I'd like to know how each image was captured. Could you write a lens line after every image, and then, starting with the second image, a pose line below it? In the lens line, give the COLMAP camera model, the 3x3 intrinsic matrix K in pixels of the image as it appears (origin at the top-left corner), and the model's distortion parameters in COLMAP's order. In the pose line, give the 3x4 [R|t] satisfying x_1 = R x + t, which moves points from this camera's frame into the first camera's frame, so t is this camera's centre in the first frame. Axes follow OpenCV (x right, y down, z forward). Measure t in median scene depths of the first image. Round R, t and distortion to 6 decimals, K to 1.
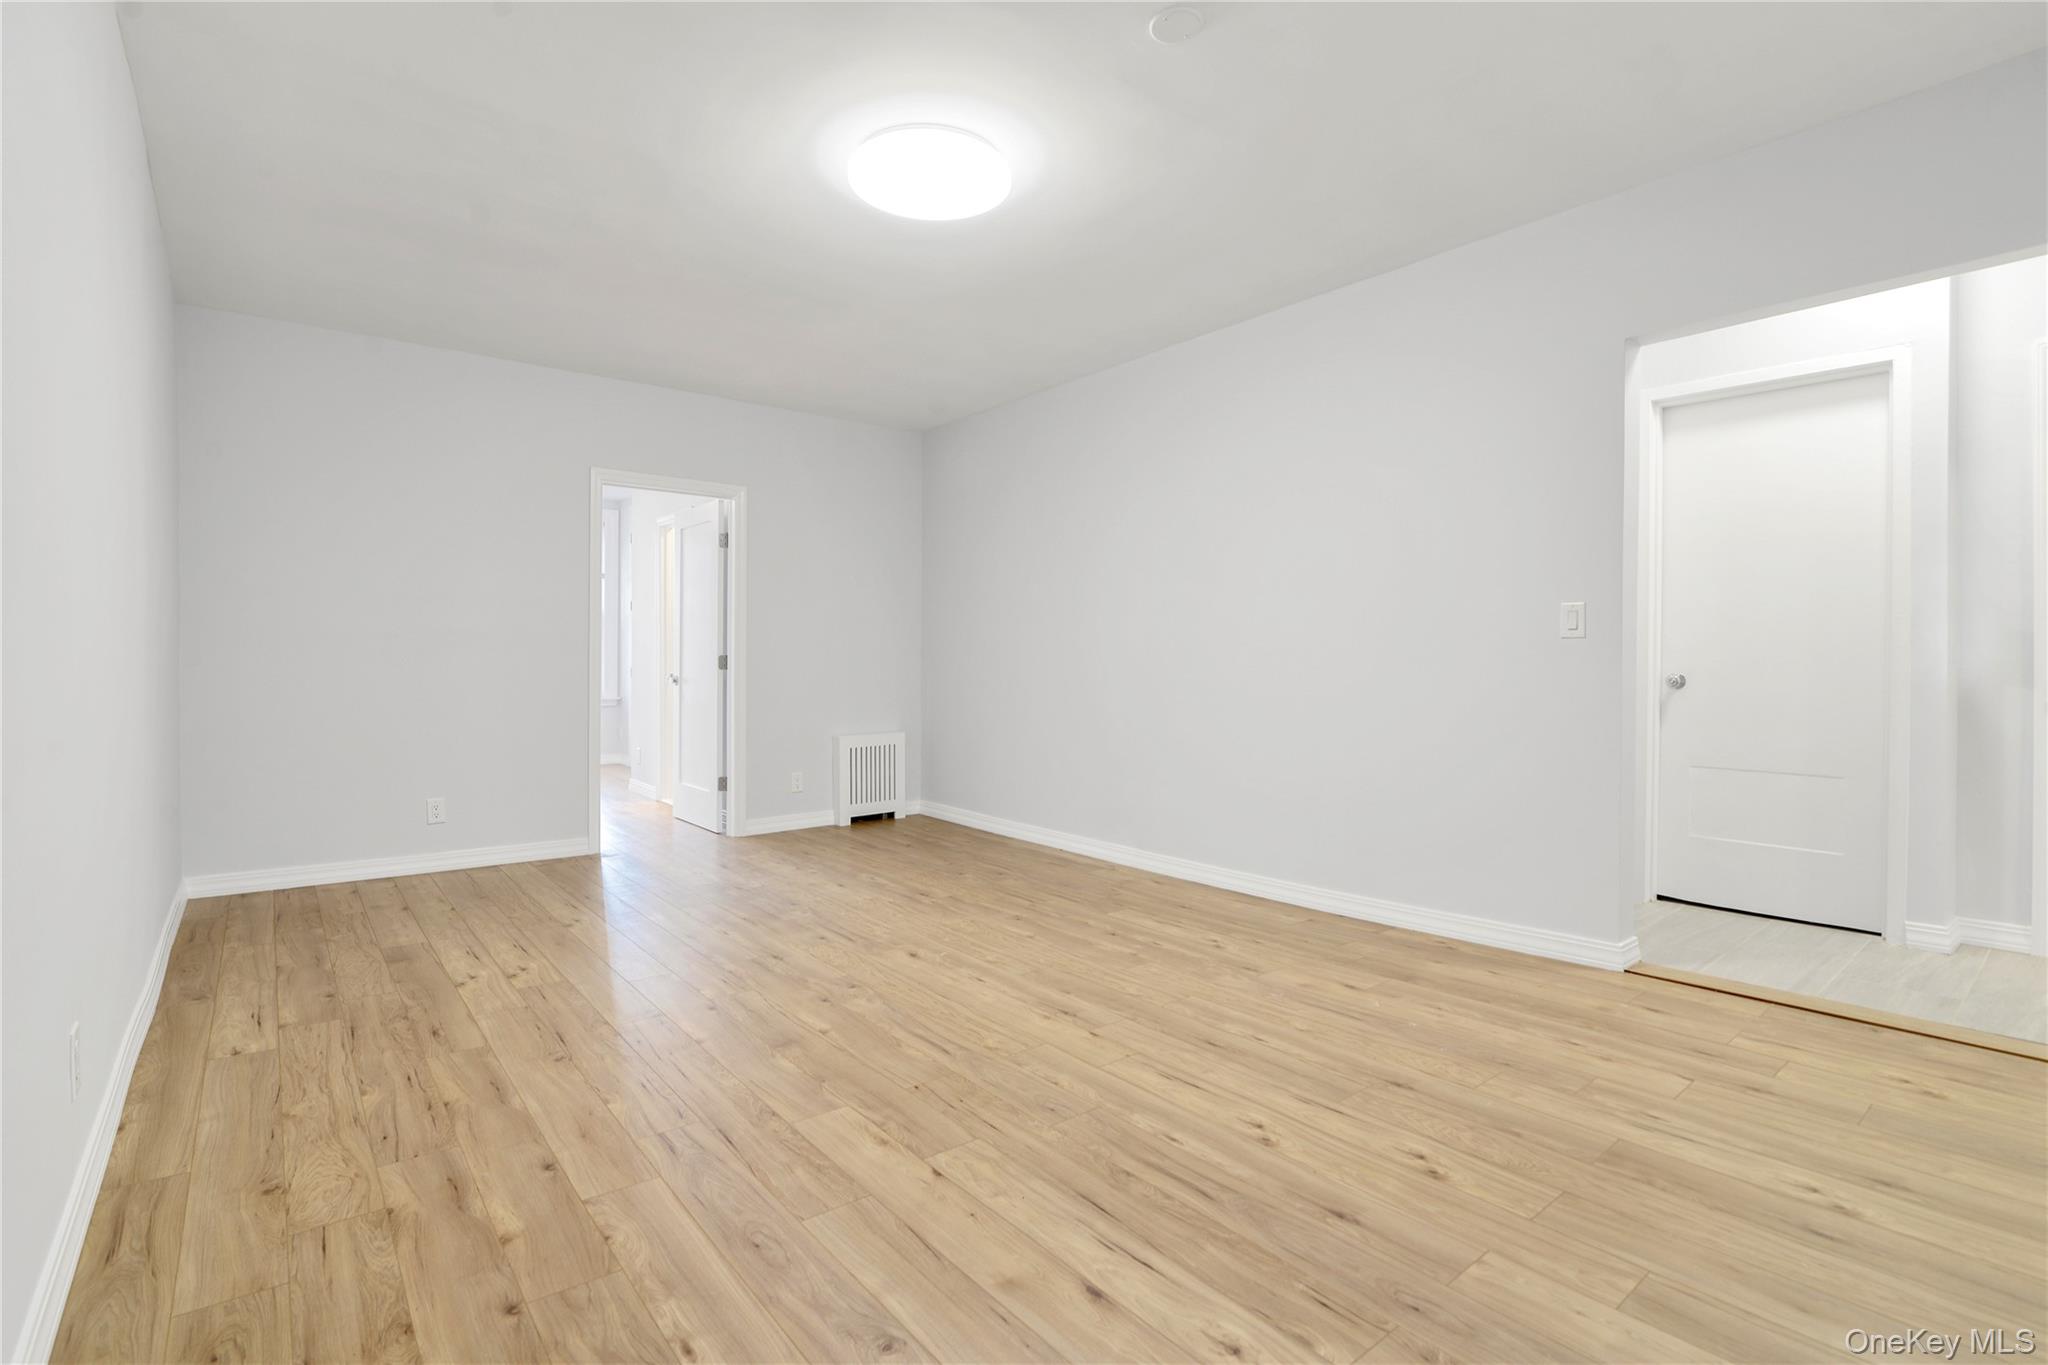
lens RADIAL K [[954.4, 0, 993.2], [0, 954.4, 674.0], [0, 0, 1]] dist [-0.019447, -0.000335]
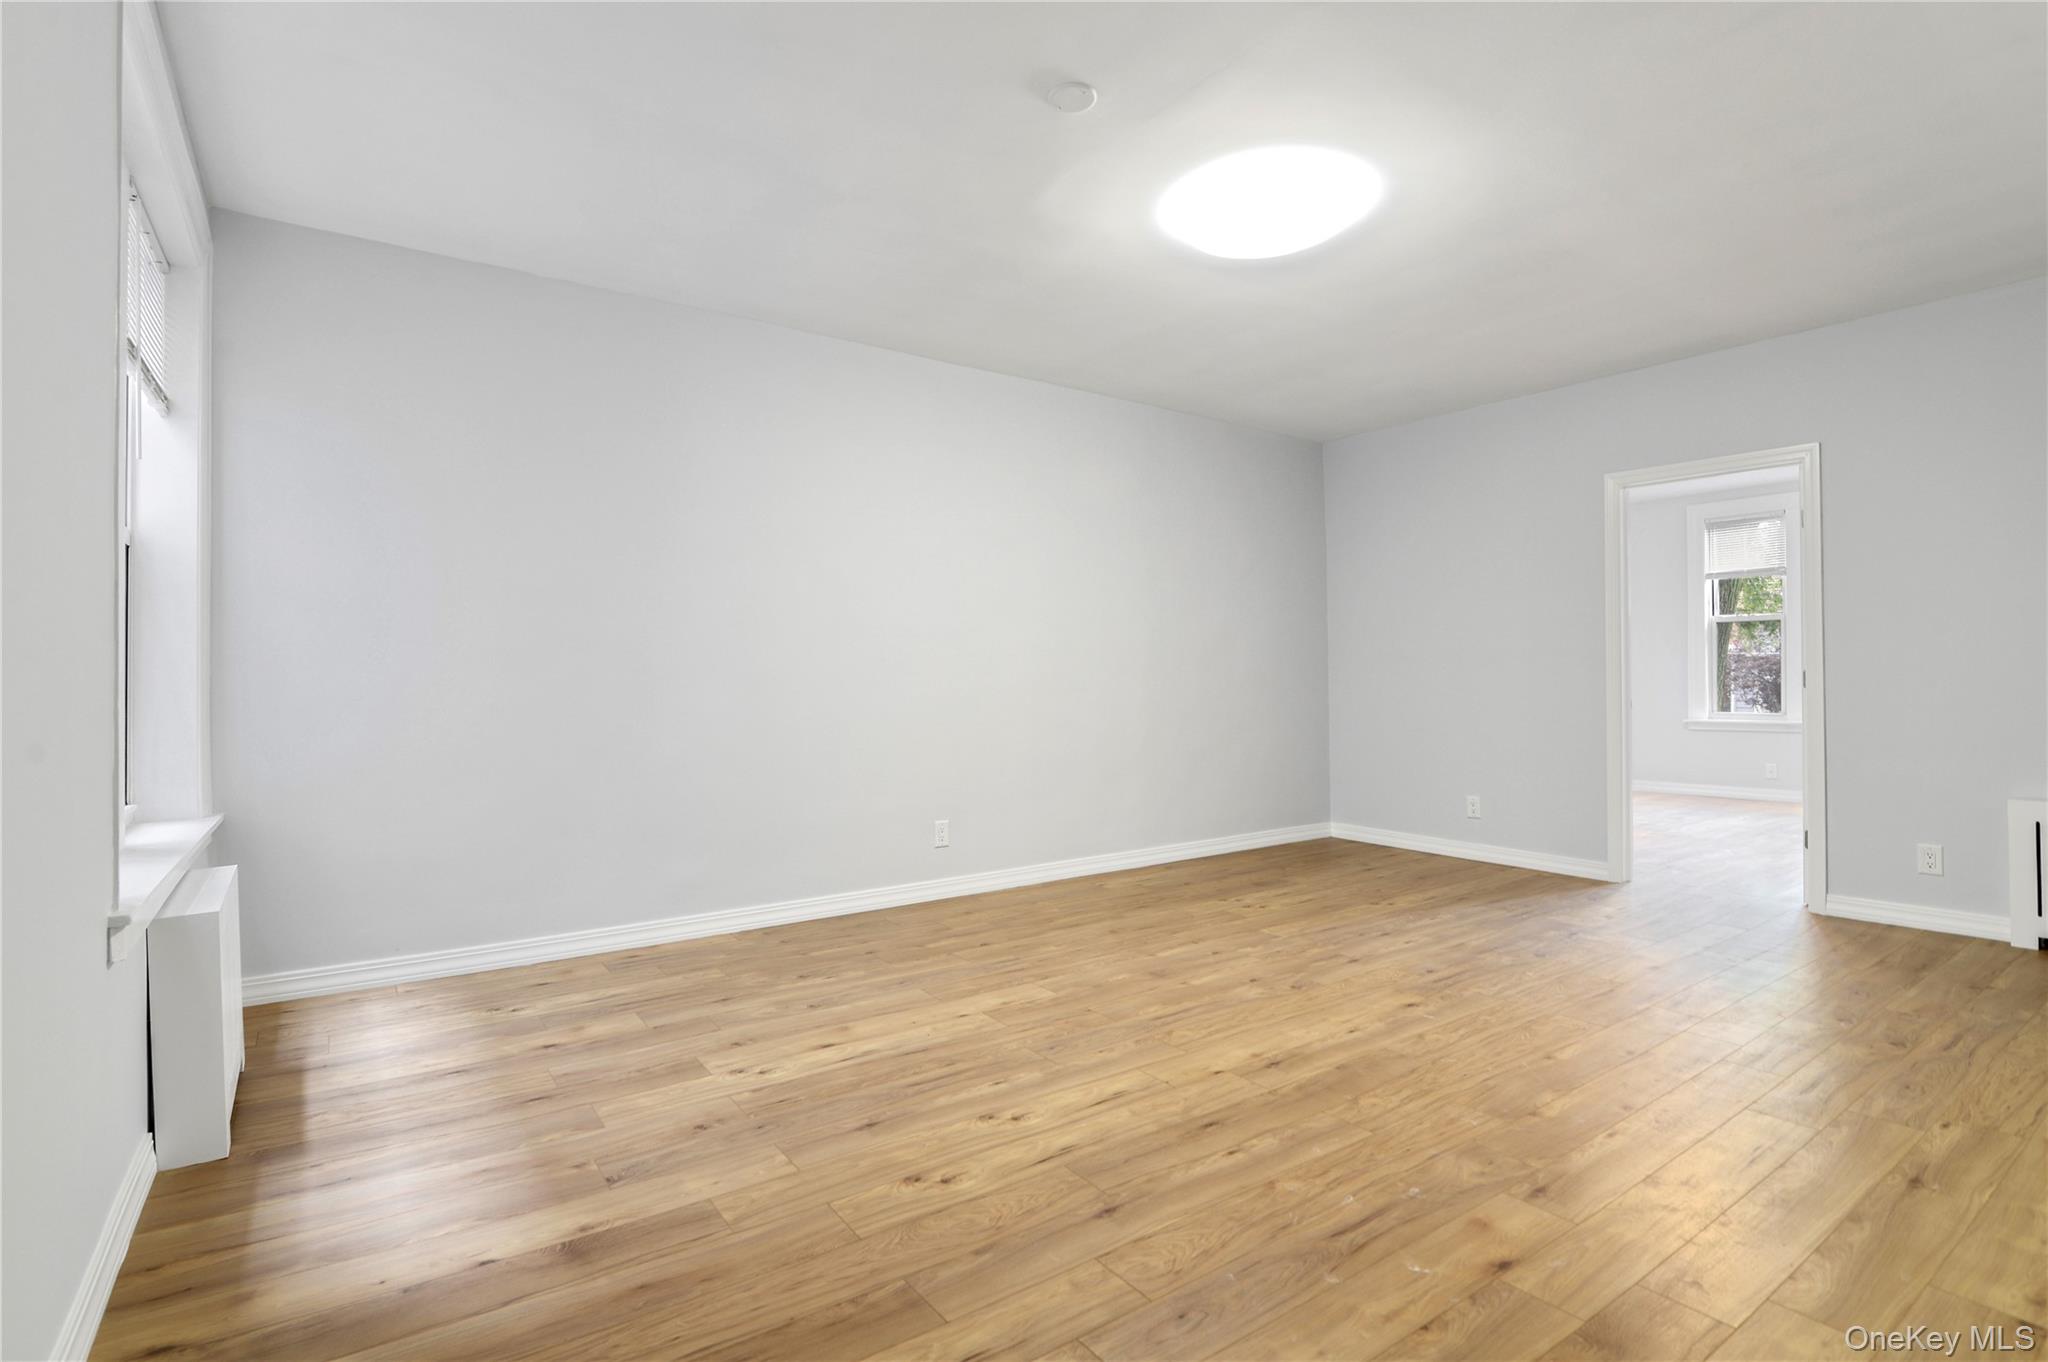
lens RADIAL K [[954.4, 0, 993.2], [0, 954.4, 672.5], [0, 0, 1]] dist [-0.019447, -0.000335]
pose [[-0.060478, -0.003466, -0.998164, 1.082330], [-0.007355, 0.999968, -0.003027, -0.028327], [0.998142, 0.007158, -0.060501, 0.812741]]
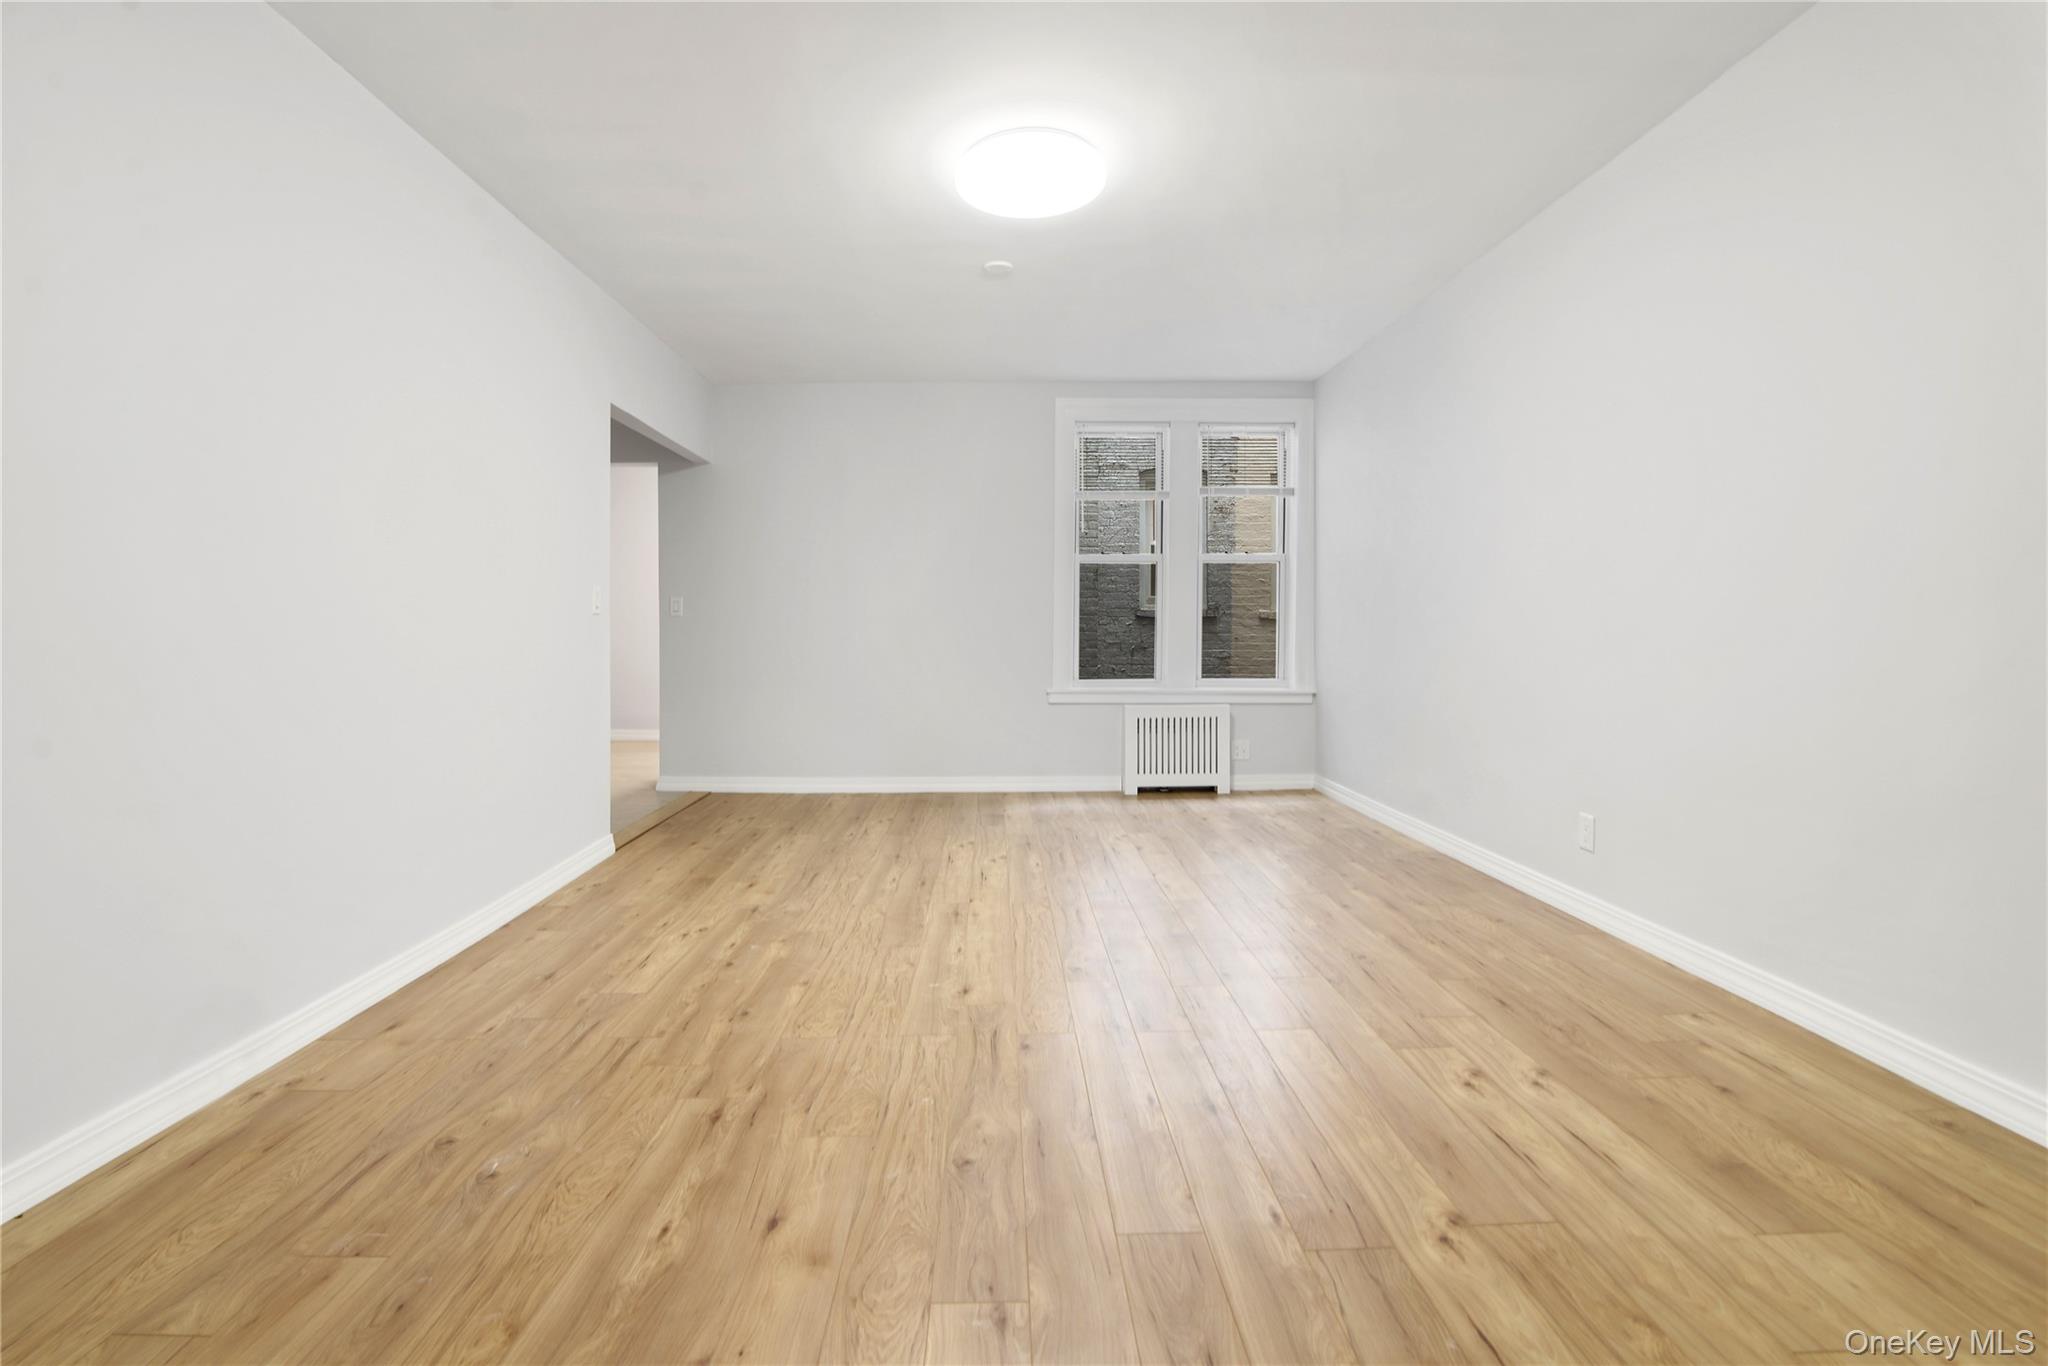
lens RADIAL K [[954.4, 0, 993.2], [0, 954.4, 674.5], [0, 0, 1]] dist [-0.019447, -0.000335]
pose [[-0.791471, -0.019816, 0.610886, -0.744621], [0.018242, 0.998263, 0.056016, -0.024332], [-0.610935, 0.055479, -0.789735, 2.021832]]
